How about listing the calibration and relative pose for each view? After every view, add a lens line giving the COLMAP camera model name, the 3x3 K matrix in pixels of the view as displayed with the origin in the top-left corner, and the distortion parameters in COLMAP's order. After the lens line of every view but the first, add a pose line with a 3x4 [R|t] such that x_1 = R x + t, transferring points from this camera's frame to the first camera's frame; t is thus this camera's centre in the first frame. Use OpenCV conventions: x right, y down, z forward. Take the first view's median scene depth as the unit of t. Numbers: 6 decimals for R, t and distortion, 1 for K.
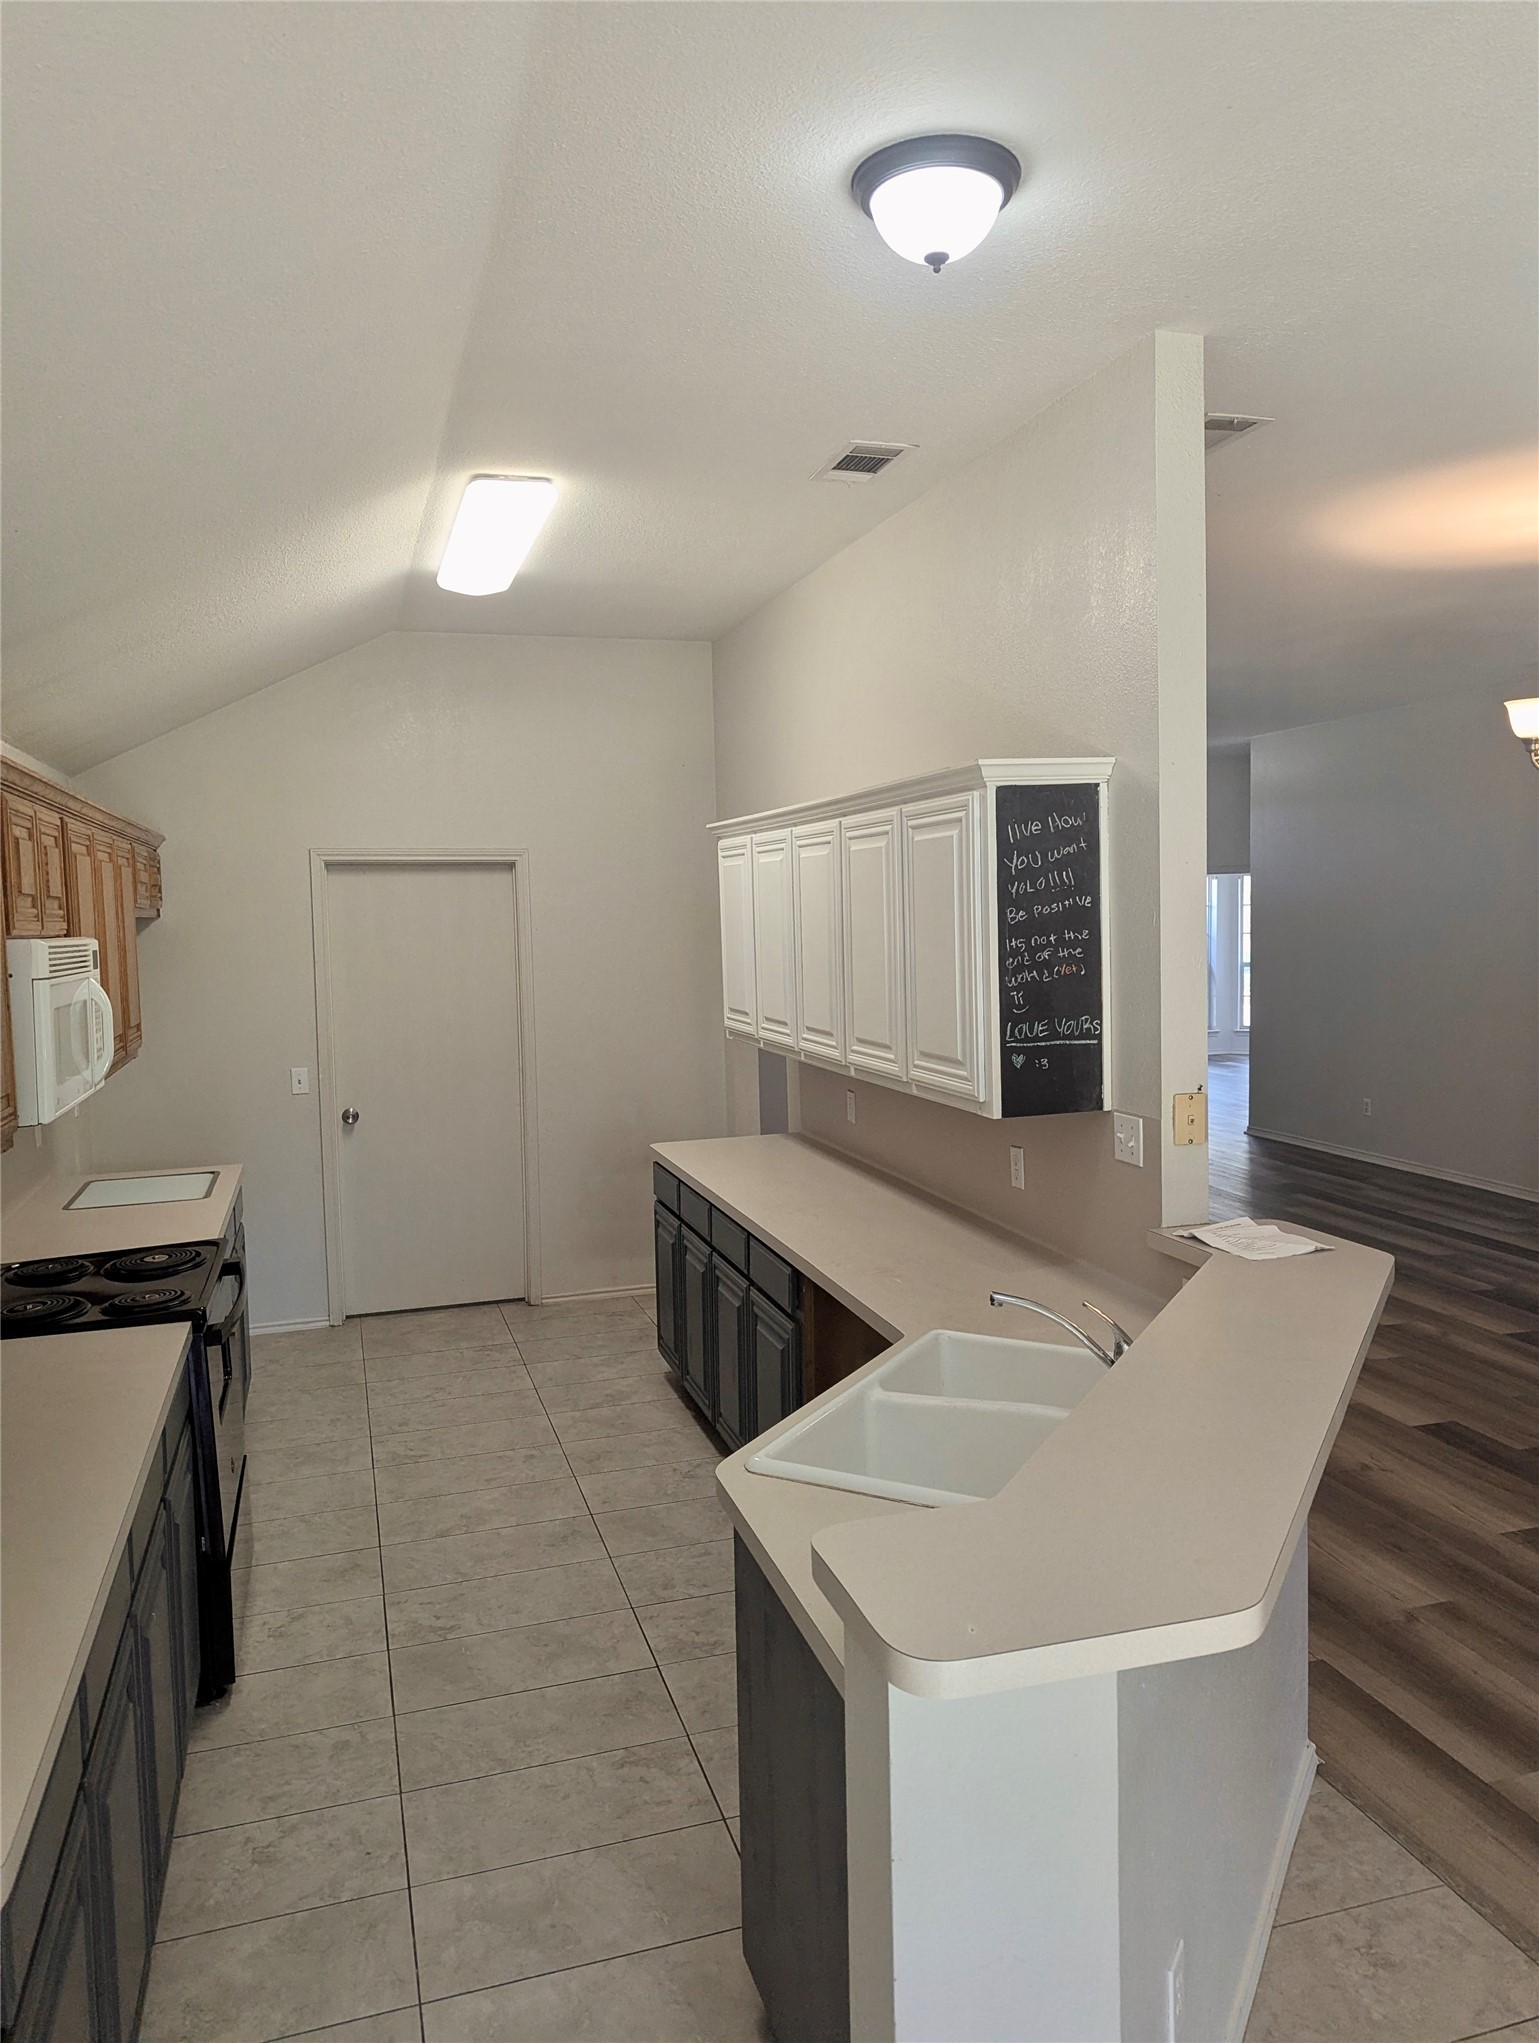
lens RADIAL K [[1456.8, 0, 776.6], [0, 1456.8, 1016.5], [0, 0, 1]] dist [0.041081, -0.033259]
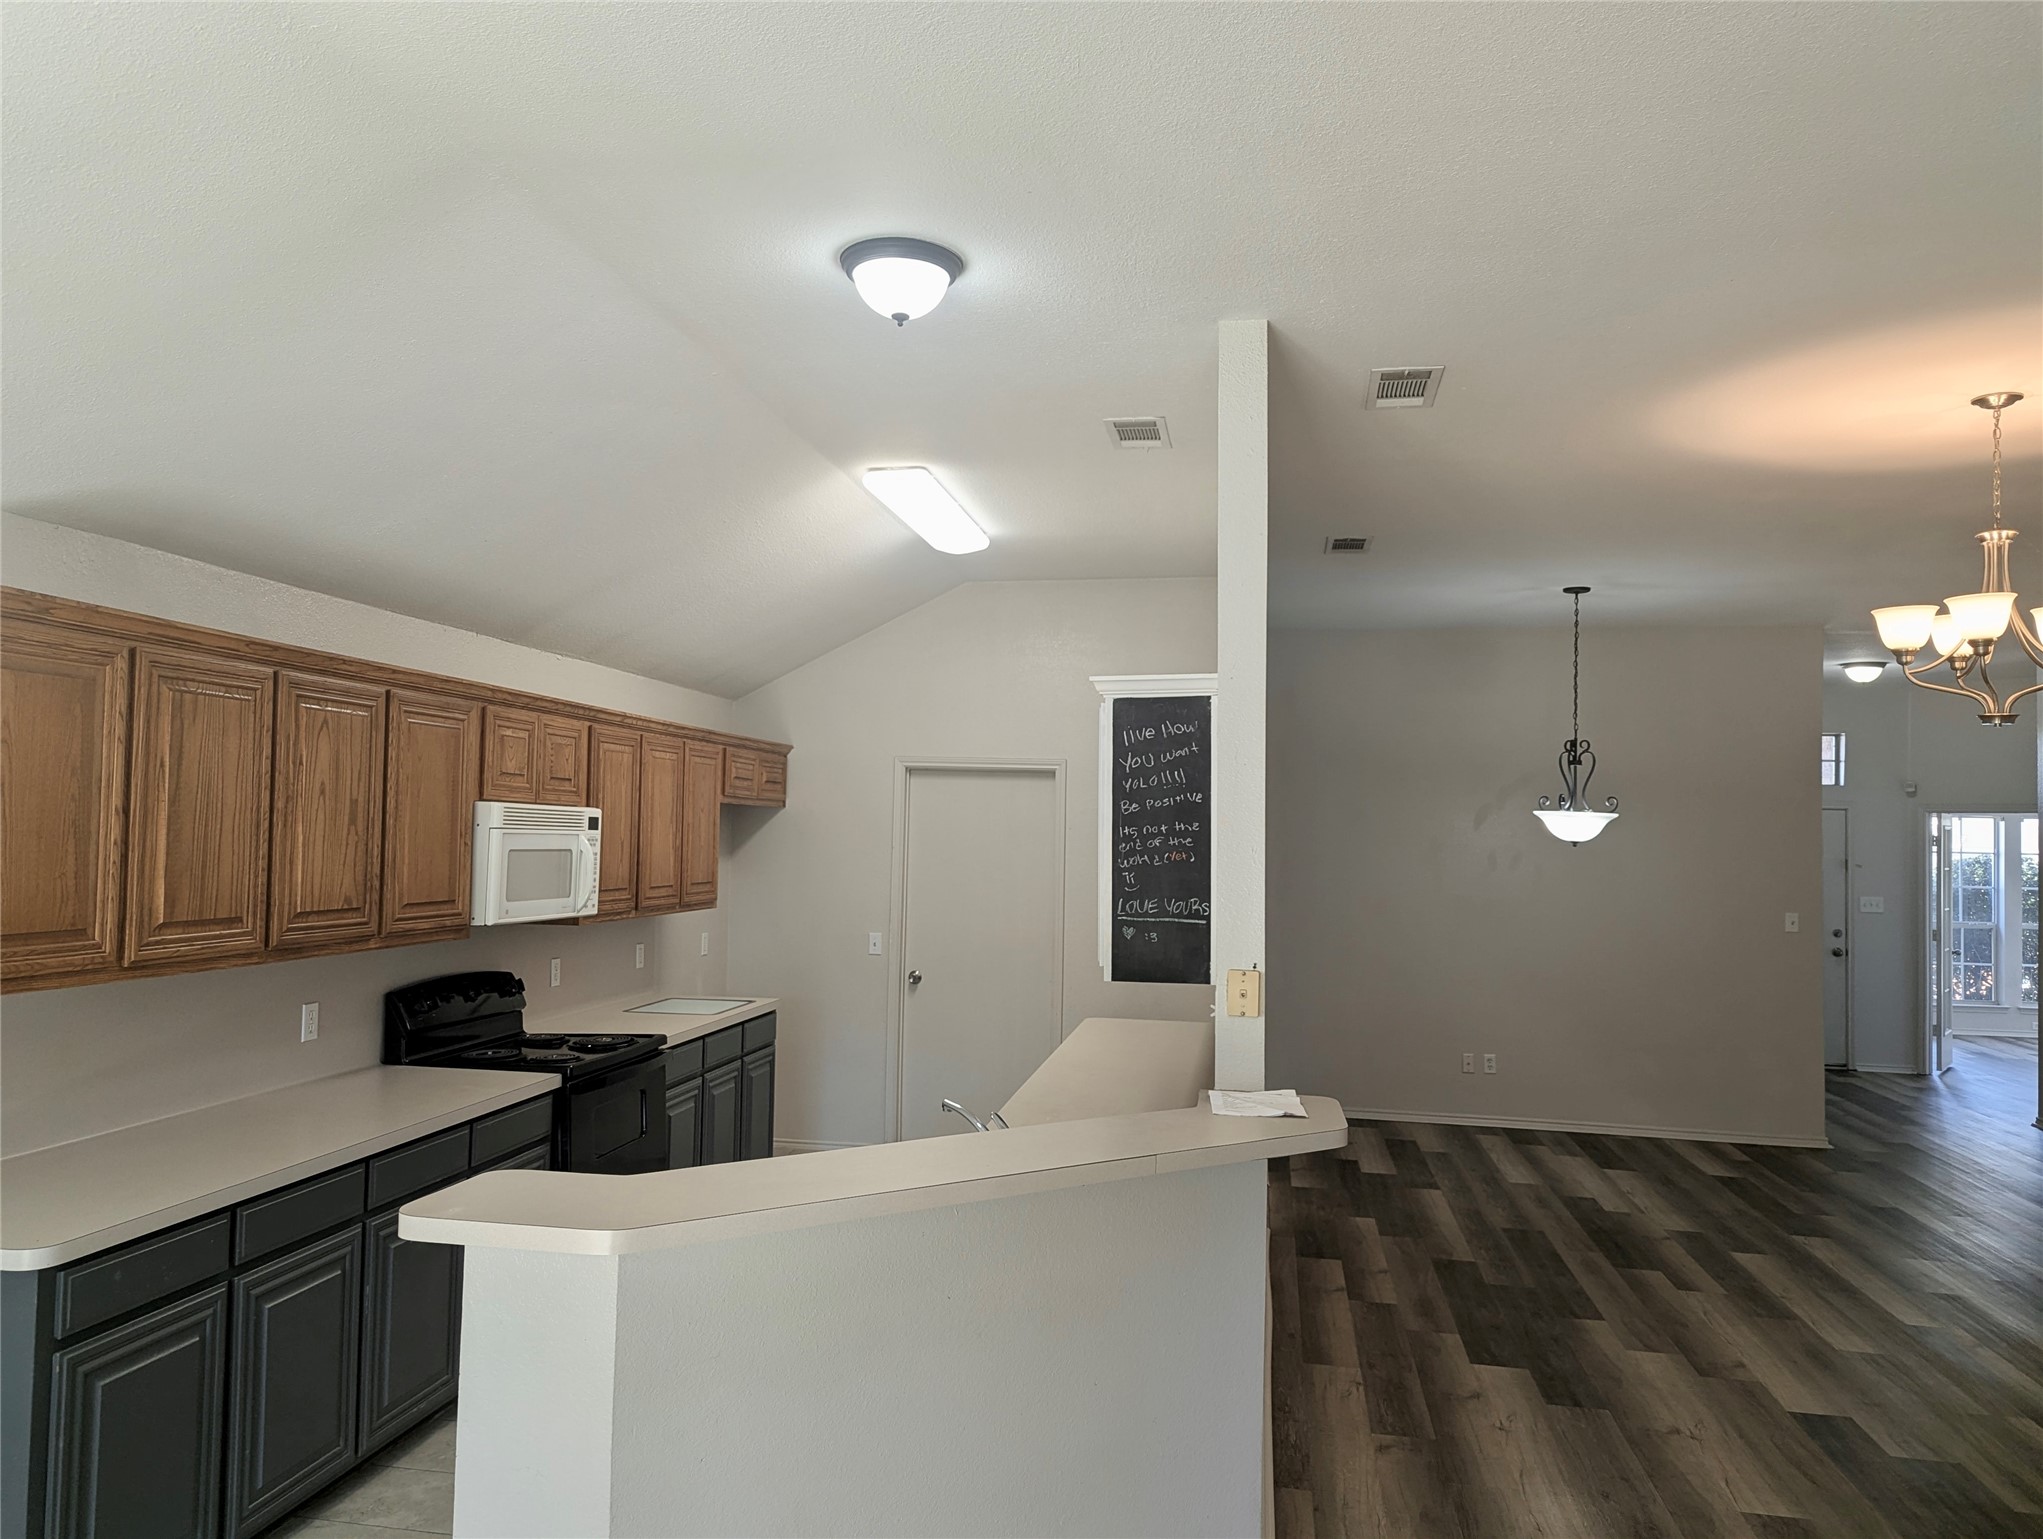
lens RADIAL K [[1456.8, 0, 984.5], [0, 1456.8, 780.5], [0, 0, 1]] dist [0.041081, -0.033259]
pose [[0.881279, 0.021697, -0.472097, 0.610204], [-0.074234, 0.992900, -0.092943, 0.026644], [0.466729, 0.116954, 0.876633, -0.083226]]
